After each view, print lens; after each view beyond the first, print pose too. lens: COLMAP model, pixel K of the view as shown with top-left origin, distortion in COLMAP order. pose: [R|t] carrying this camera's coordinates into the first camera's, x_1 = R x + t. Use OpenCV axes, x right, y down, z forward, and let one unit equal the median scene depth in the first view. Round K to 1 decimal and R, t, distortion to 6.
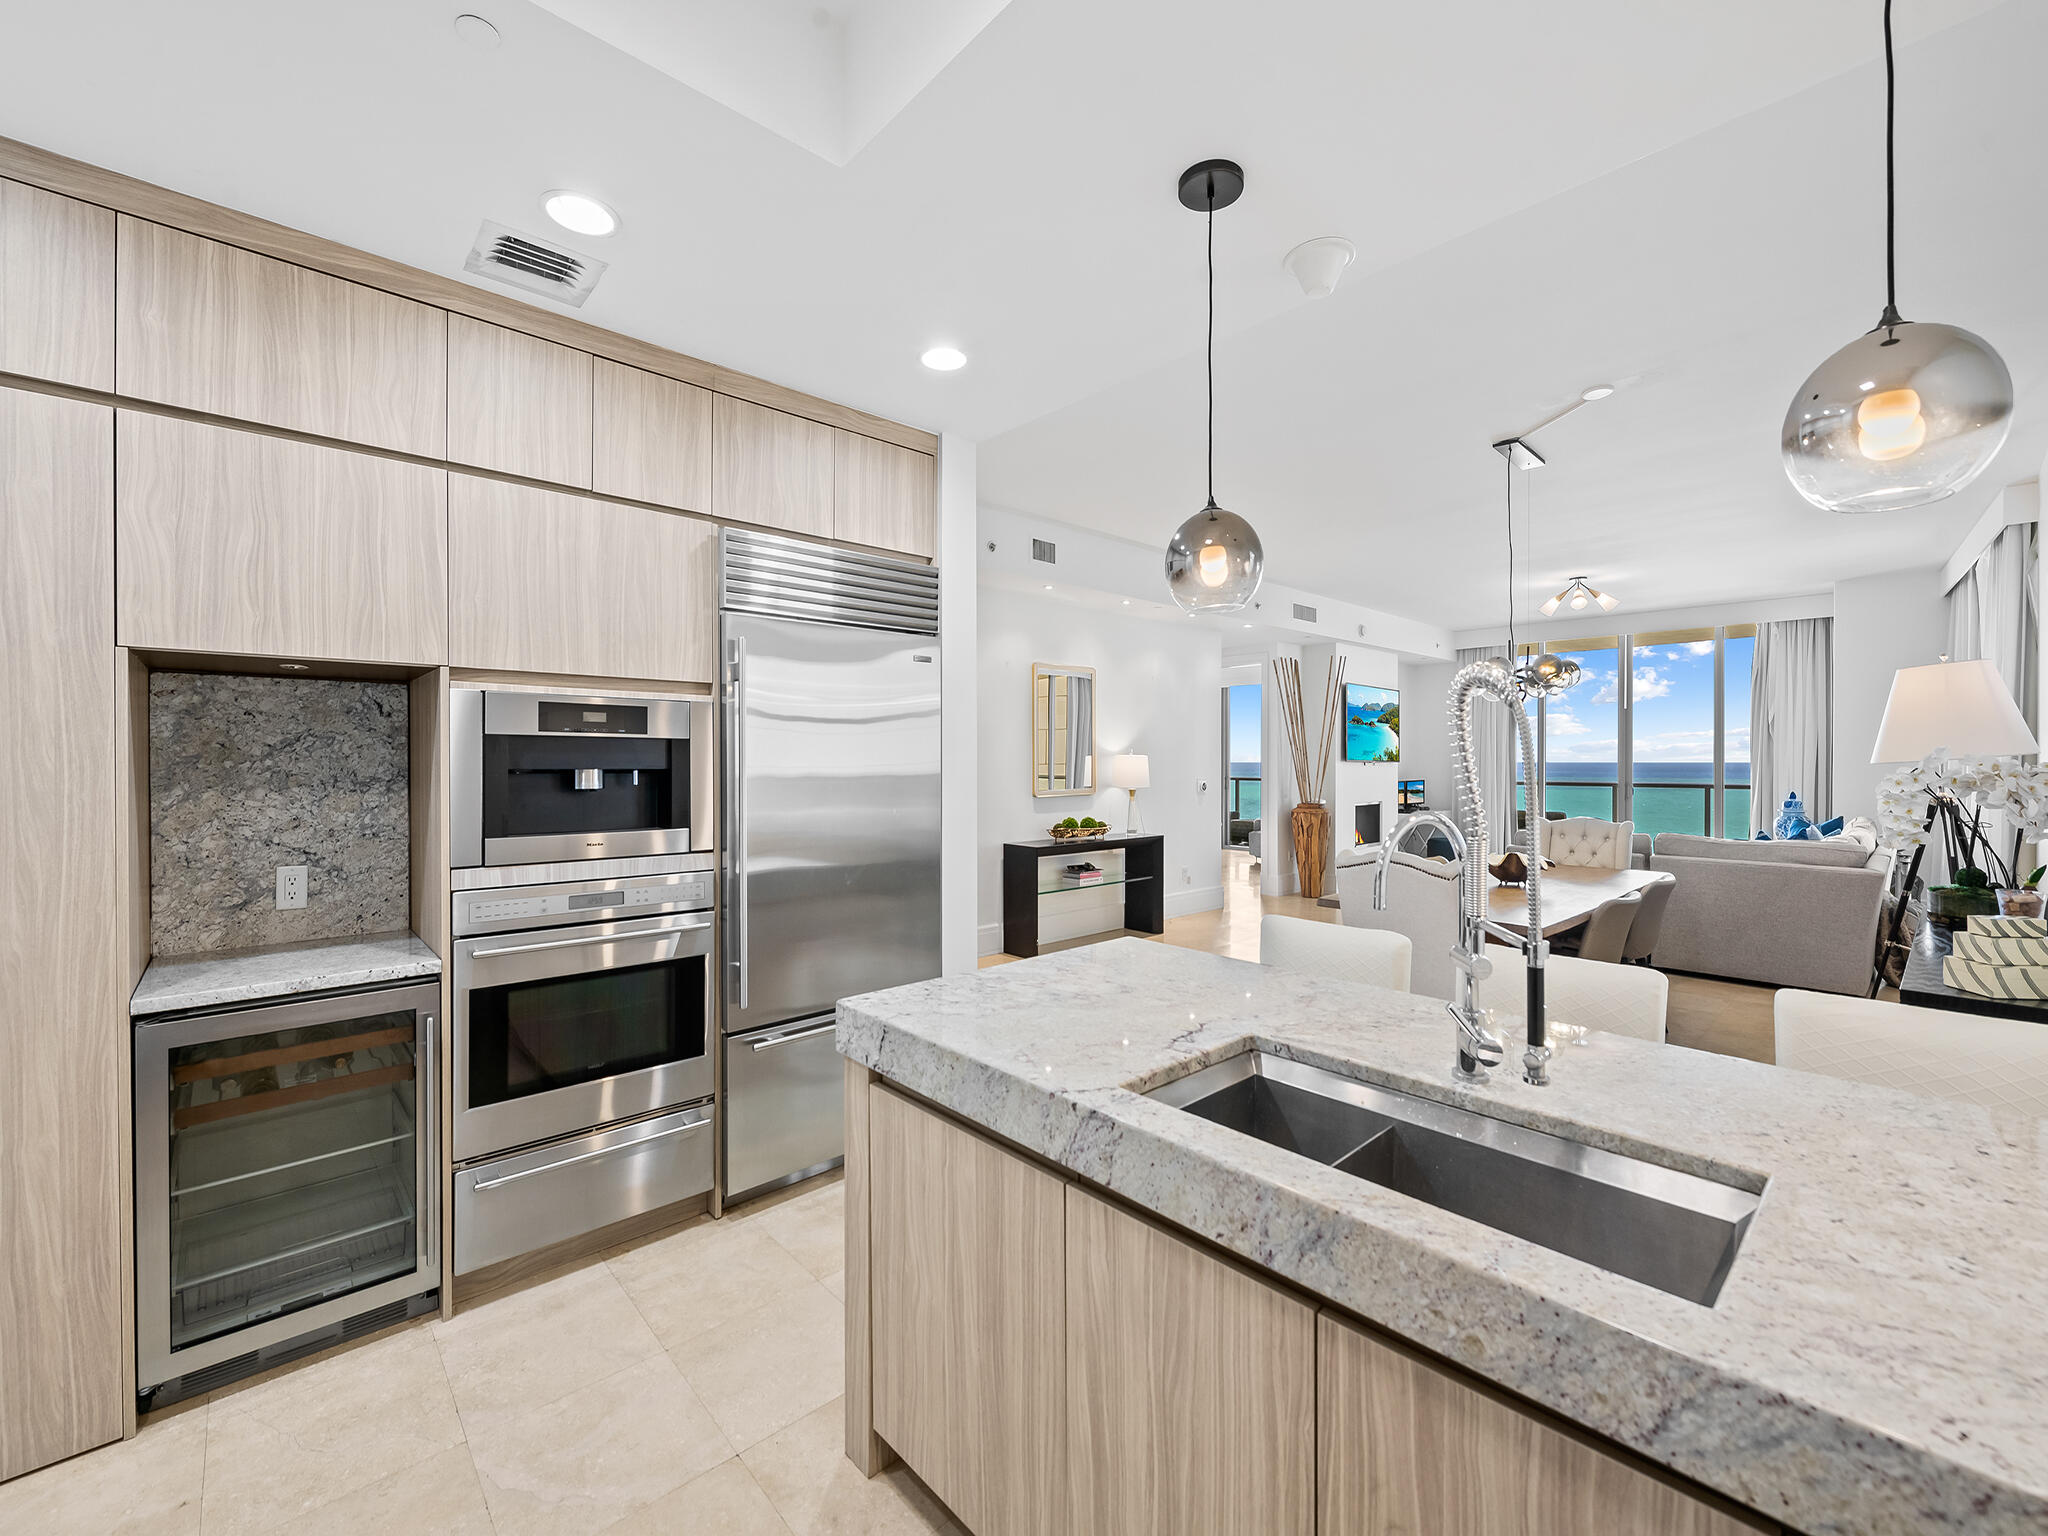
lens RADIAL K [[878.4, 0, 1025.2], [0, 878.4, 763.1], [0, 0, 1]] dist [0.000704, 0.000105]
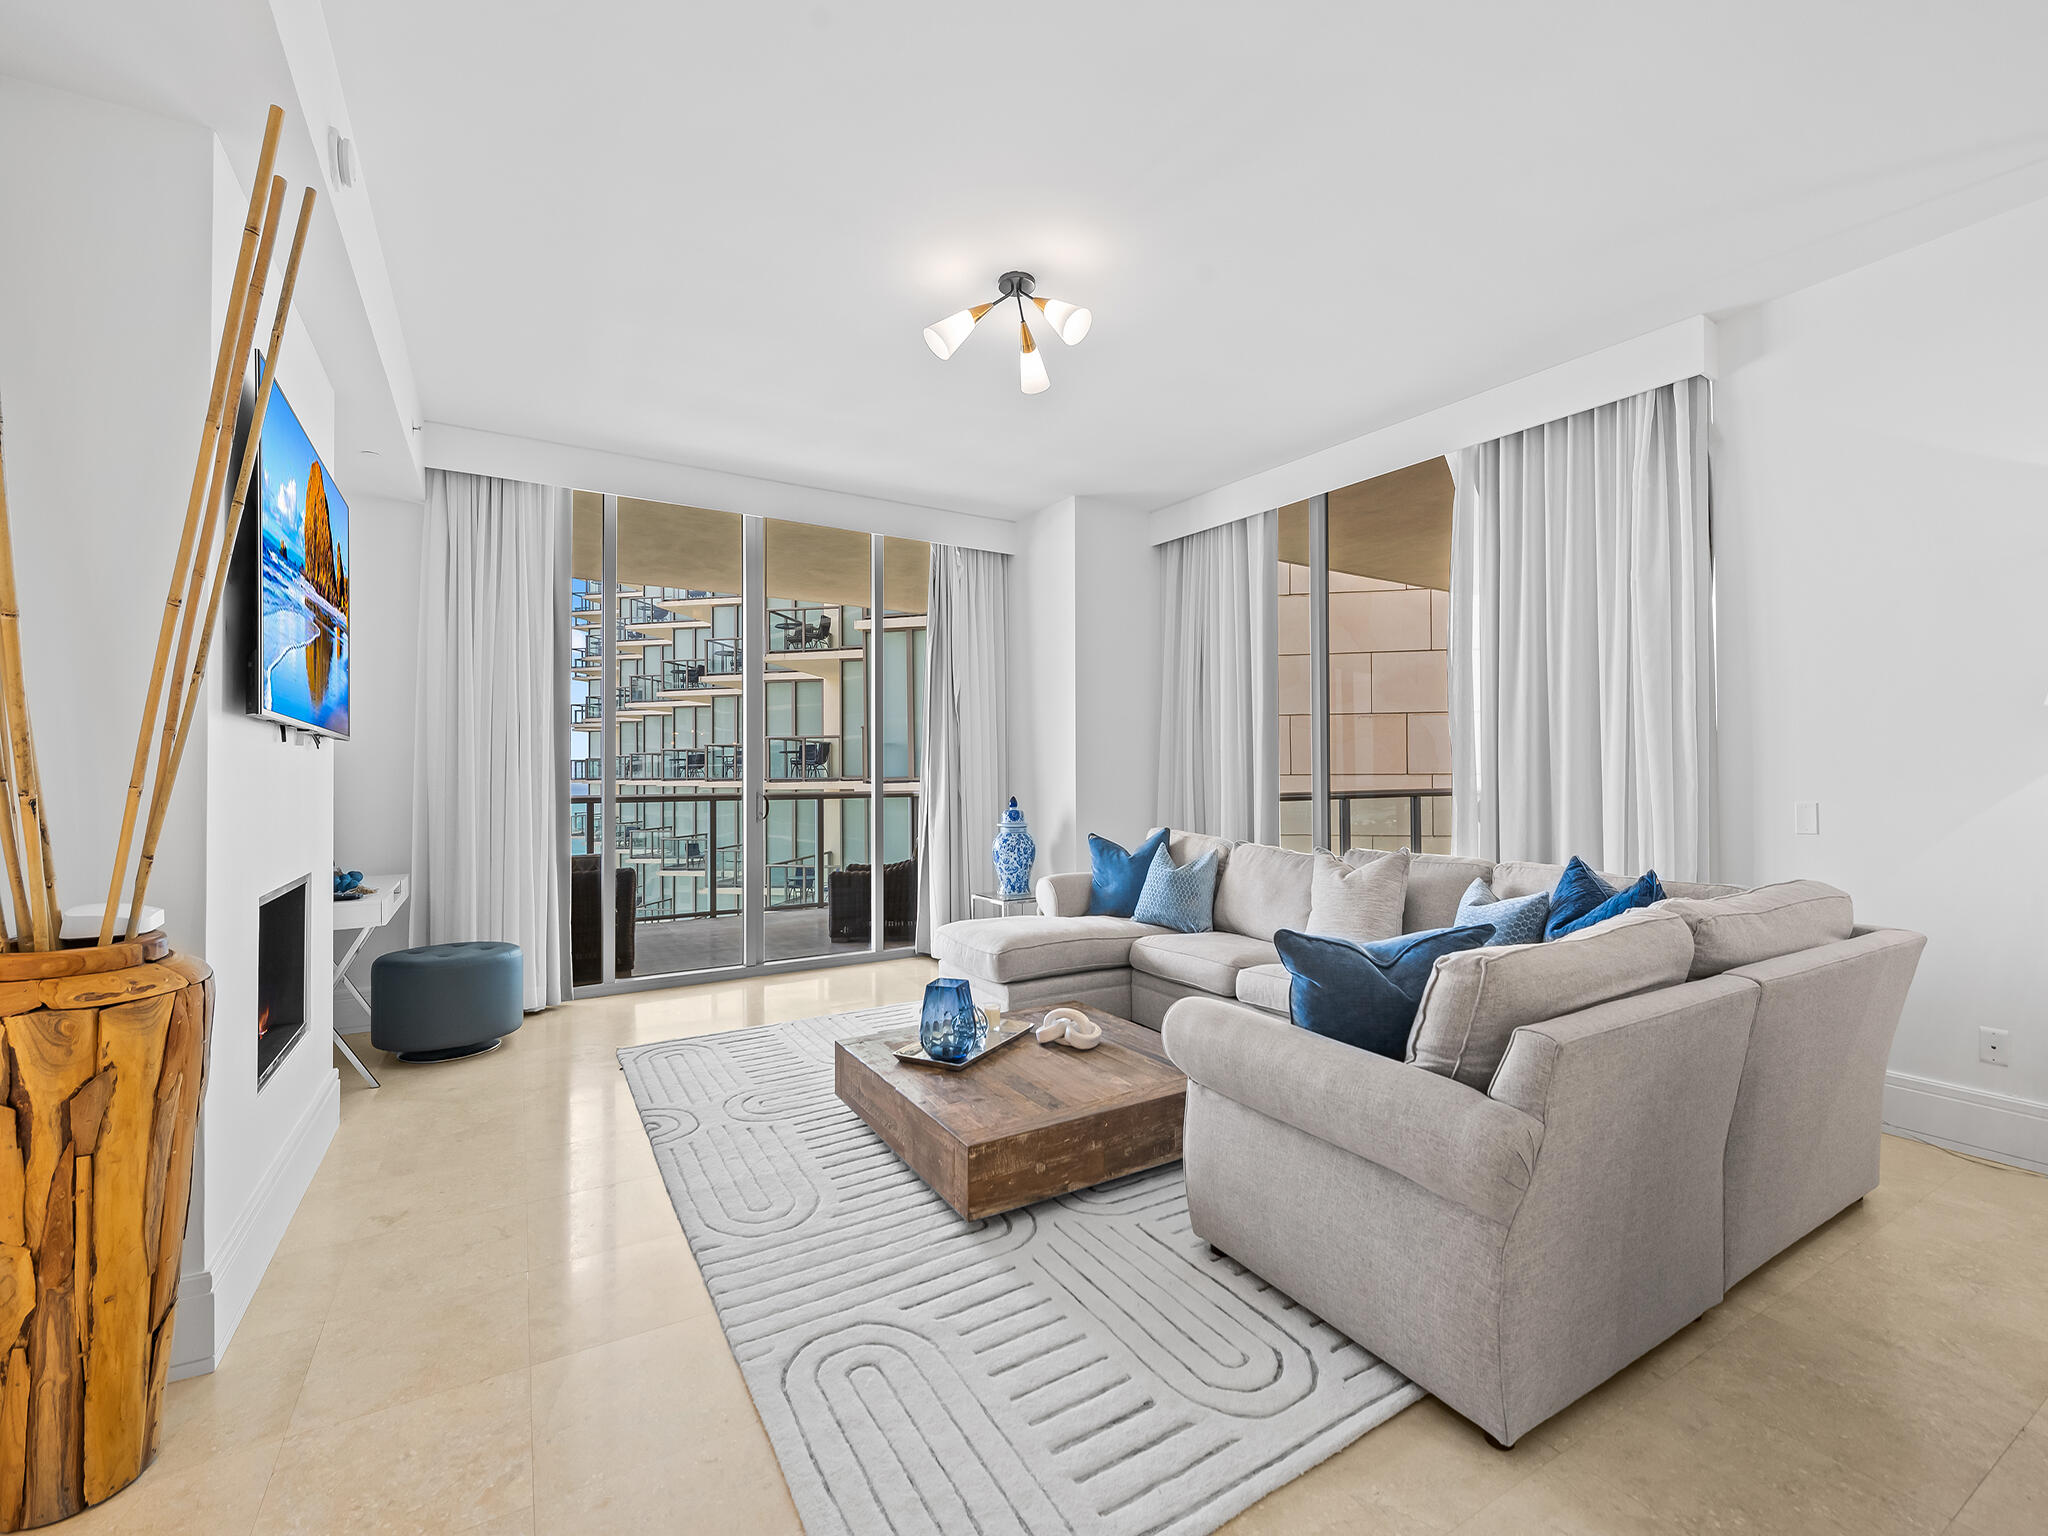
lens RADIAL K [[878.4, 0, 1027.1], [0, 878.4, 765.4], [0, 0, 1]] dist [0.000704, 0.000105]
pose [[0.205159, 0.010522, 0.978672, 0.198707], [0.005684, 0.999913, -0.011942, 0.015131], [-0.978712, 0.008013, 0.205081, 0.791270]]
